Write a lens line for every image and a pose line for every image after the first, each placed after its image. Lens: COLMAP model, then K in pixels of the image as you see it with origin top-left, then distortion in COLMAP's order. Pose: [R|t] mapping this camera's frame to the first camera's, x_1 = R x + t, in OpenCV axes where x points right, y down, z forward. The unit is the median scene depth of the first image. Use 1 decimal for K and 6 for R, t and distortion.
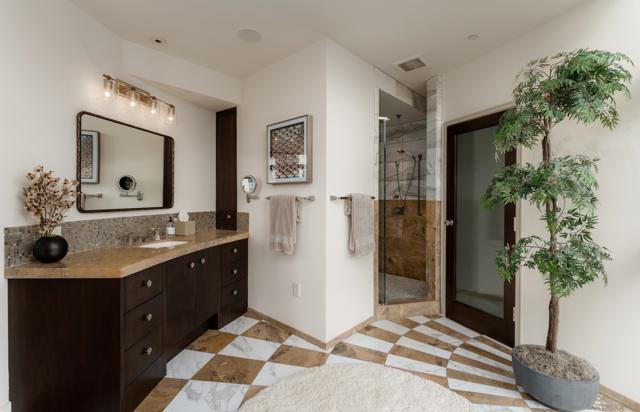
lens RADIAL K [[284.2, 0, 319.8], [0, 284.2, 200.1], [0, 0, 1]] dist [0.000291, 0.000005]
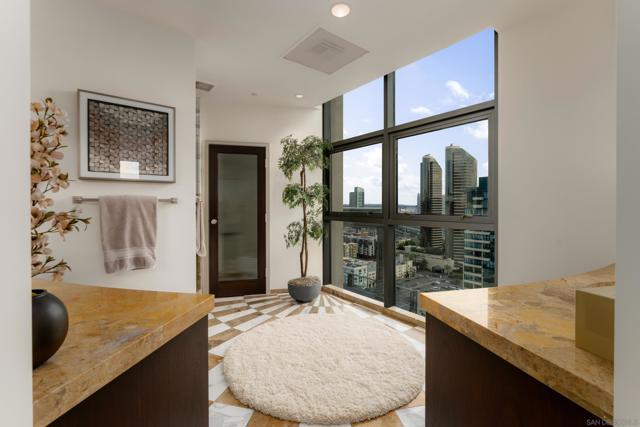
lens RADIAL K [[280.8, 0, 319.6], [0, 280.8, 209.7], [0, 0, 1]] dist [-0.000307, 0.000030]
pose [[0.177631, -0.019532, 0.983903, -0.837486], [0.016042, 0.999728, 0.016950, 0.015840], [-0.983966, 0.012773, 0.177896, 0.390271]]
